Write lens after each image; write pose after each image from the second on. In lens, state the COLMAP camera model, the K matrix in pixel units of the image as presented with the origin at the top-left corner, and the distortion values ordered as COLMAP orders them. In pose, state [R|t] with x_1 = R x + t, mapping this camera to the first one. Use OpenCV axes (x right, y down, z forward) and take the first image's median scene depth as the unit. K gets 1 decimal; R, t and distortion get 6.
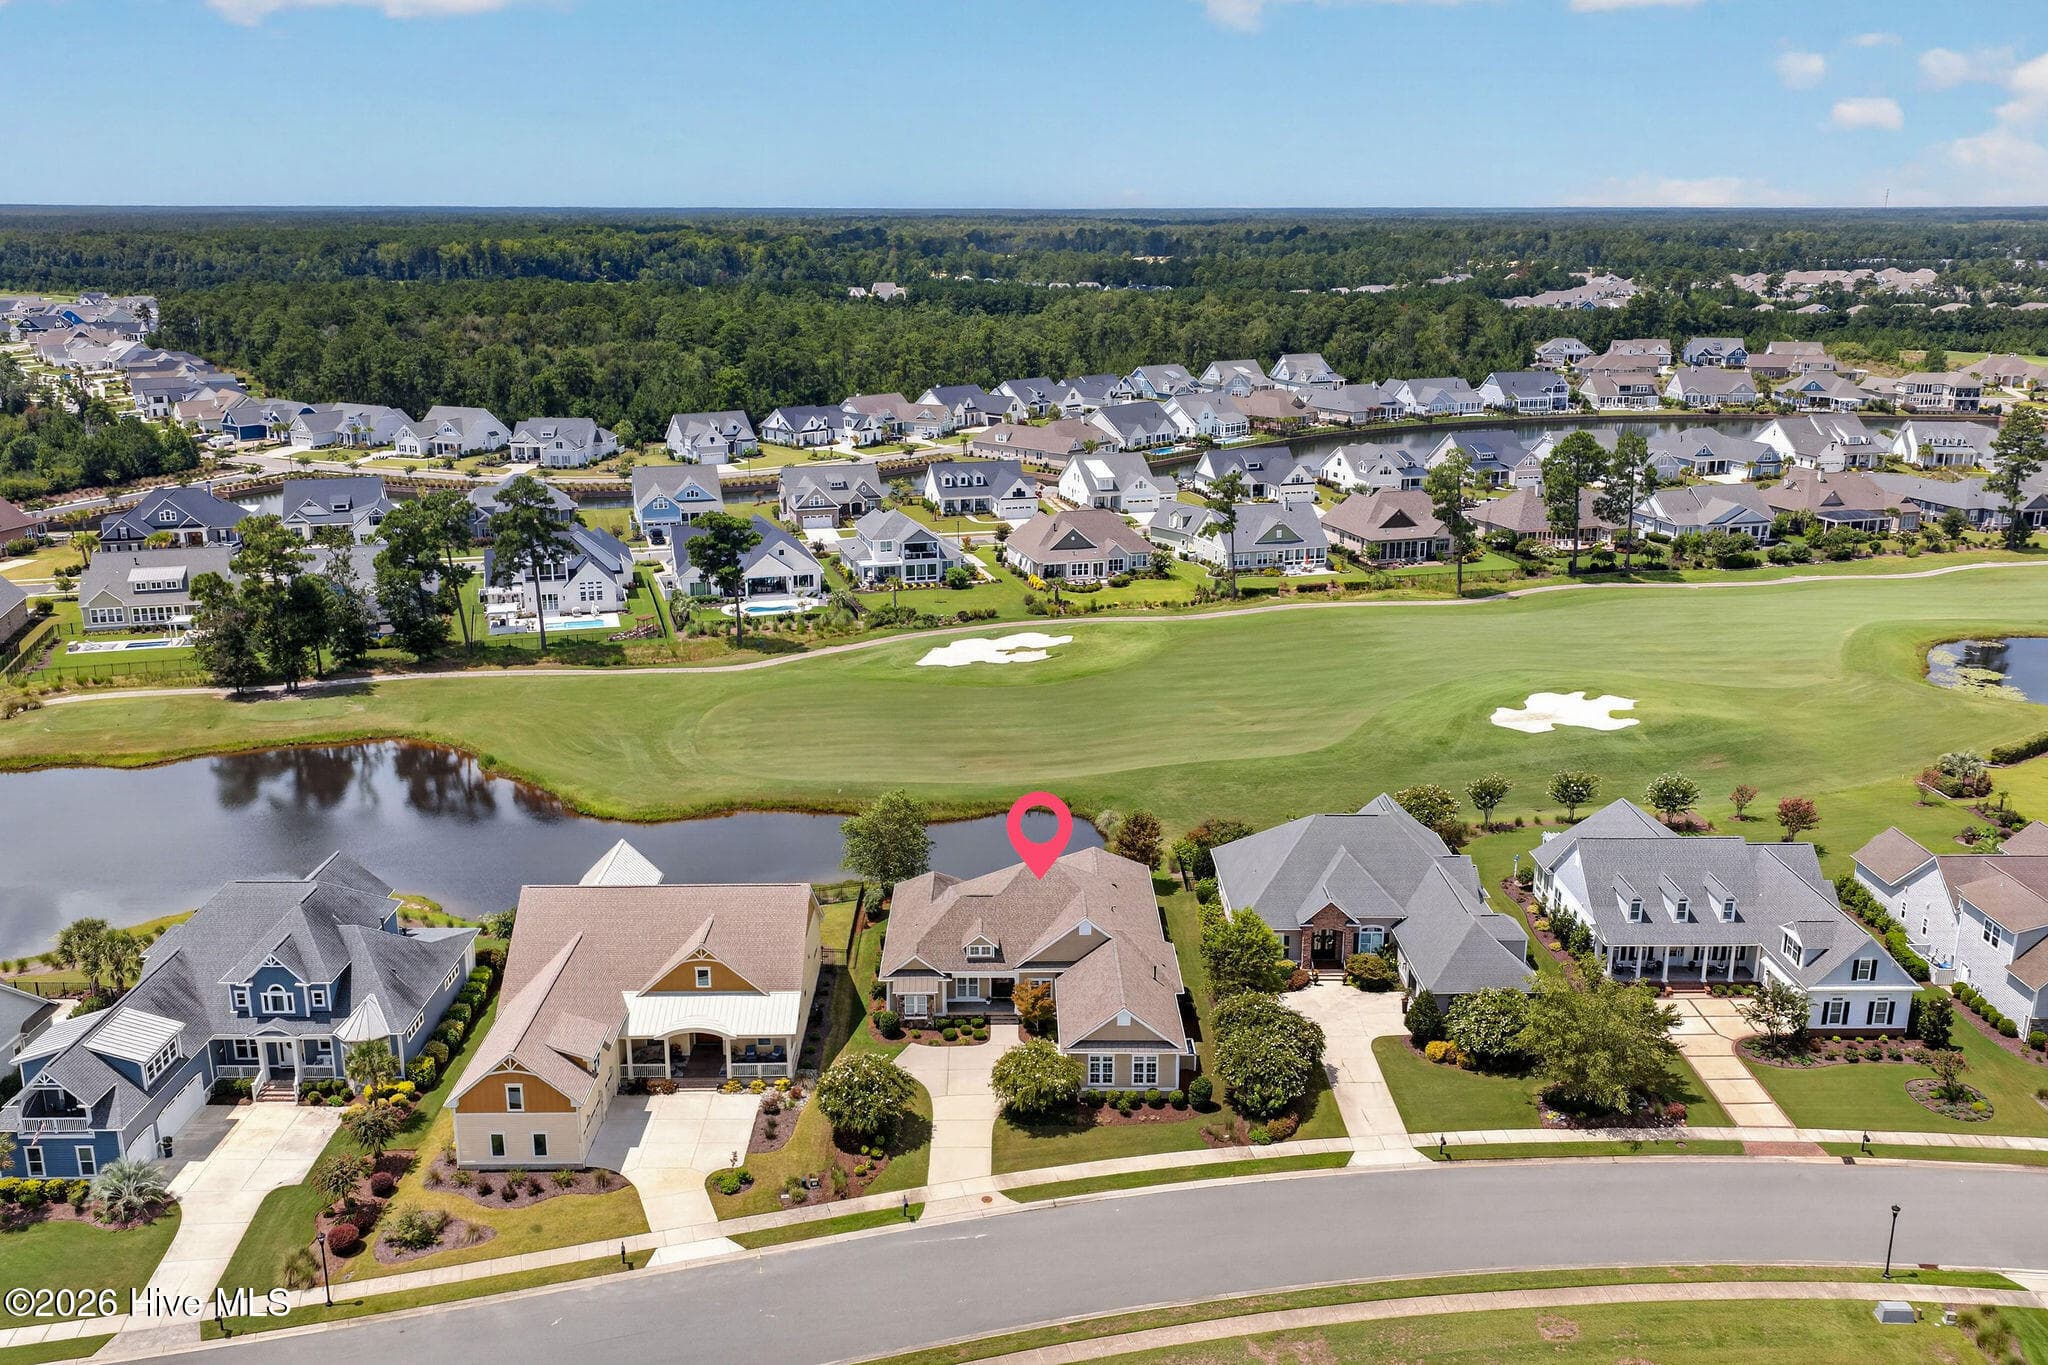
lens RADIAL K [[1663.5, 0, 1024.0], [0, 1663.5, 682.5], [0, 0, 1]] dist [0.041158, -0.080650]
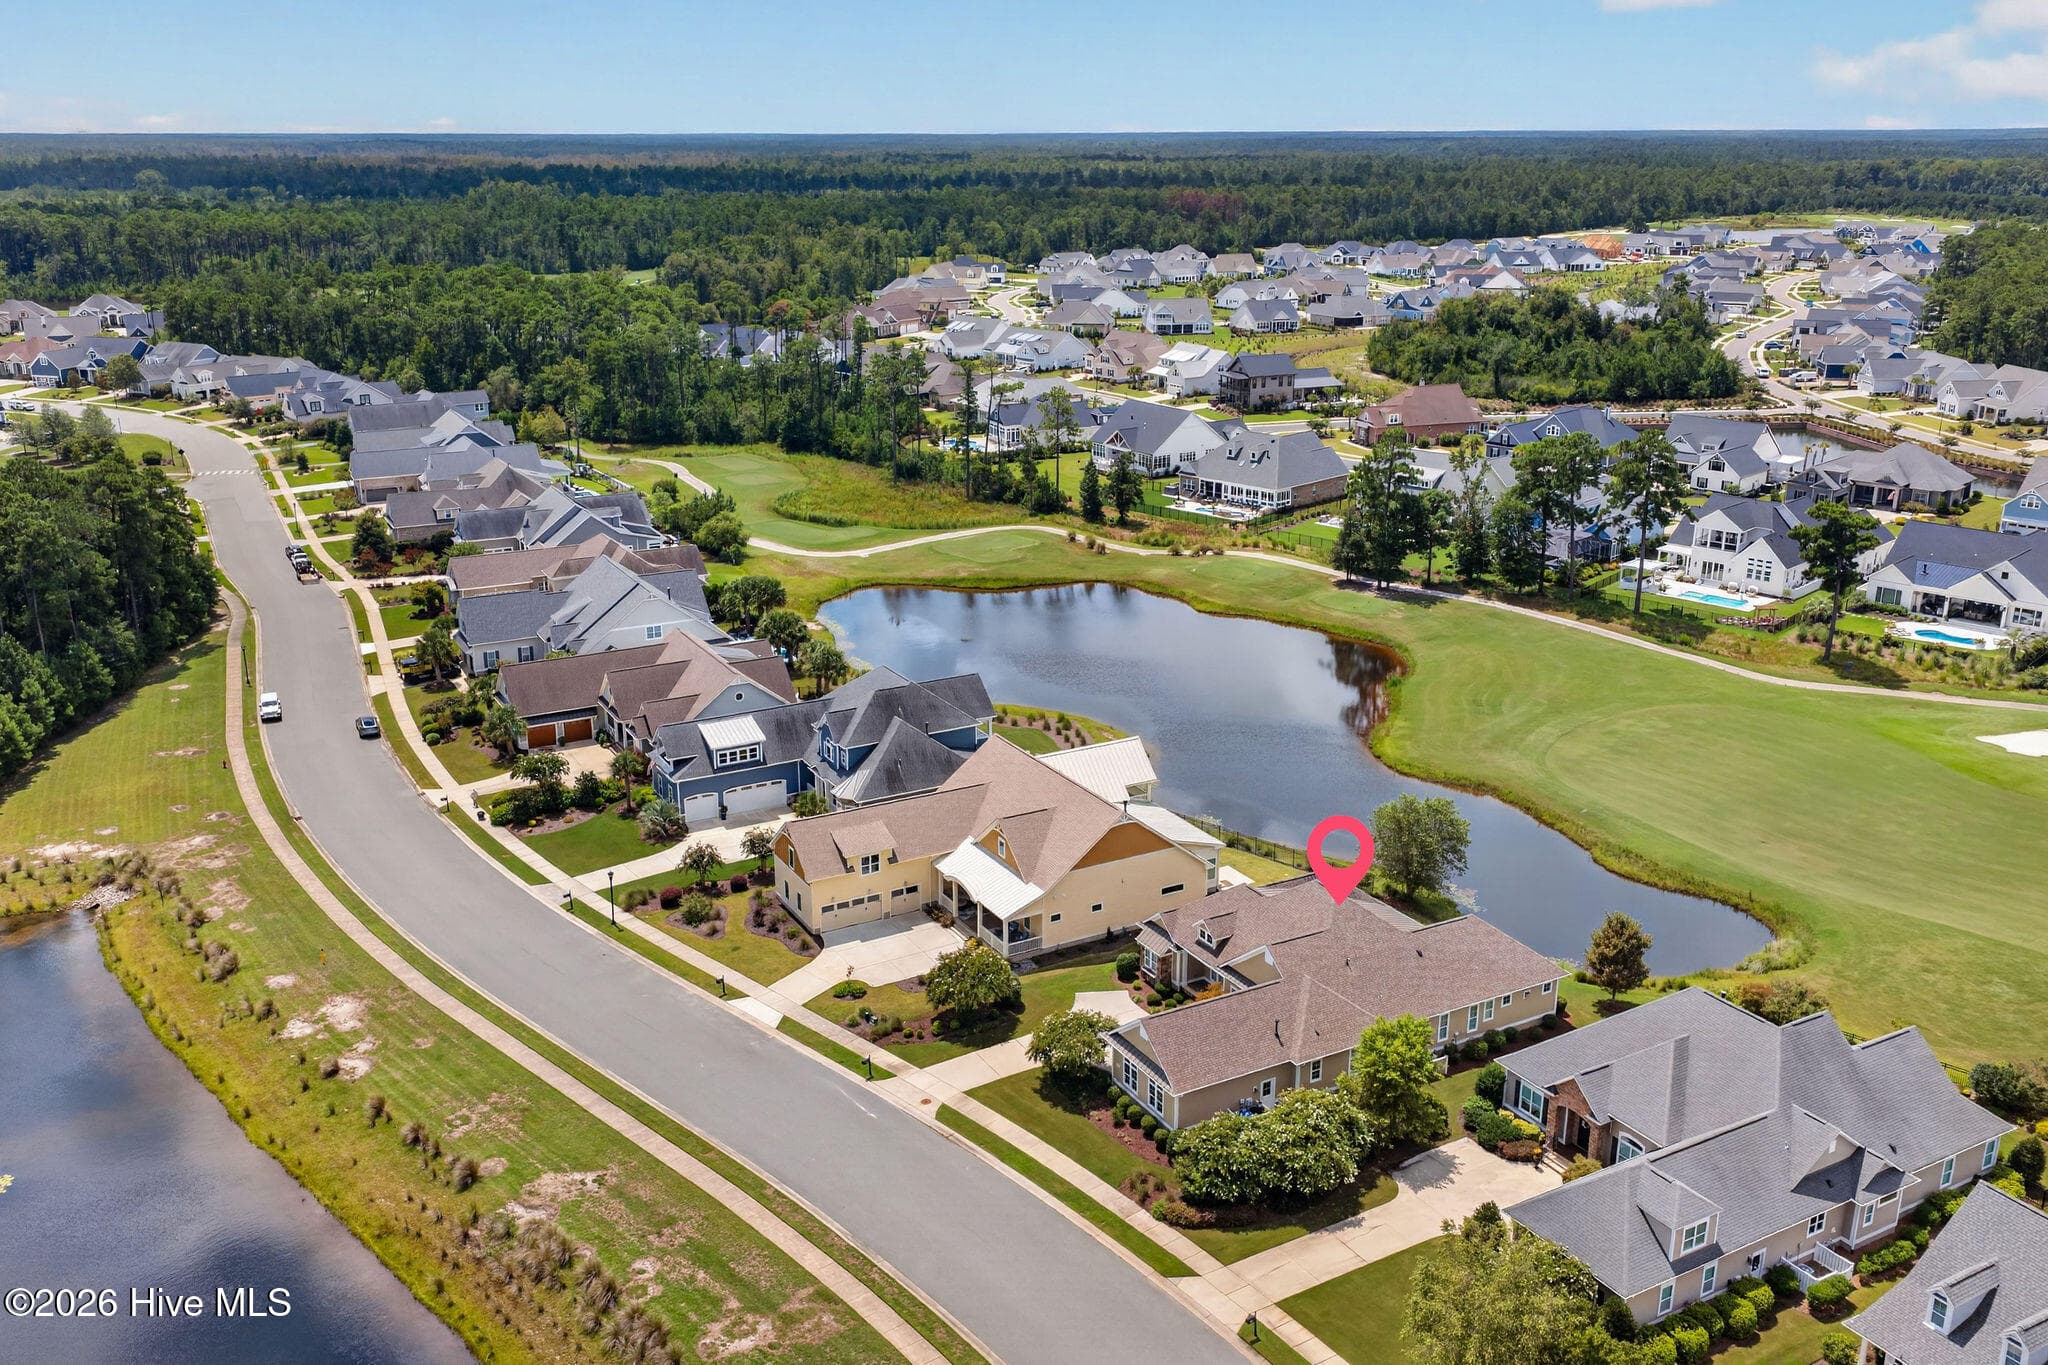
lens RADIAL K [[1717.5, 0, 984.7], [0, 1717.5, 682.4], [0, 0, 1]] dist [0.052014, -0.093227]
pose [[0.478868, 0.265854, -0.836664, 0.333311], [-0.240249, 0.956347, 0.166377, -0.051634], [0.844373, 0.121335, 0.521835, 0.177105]]
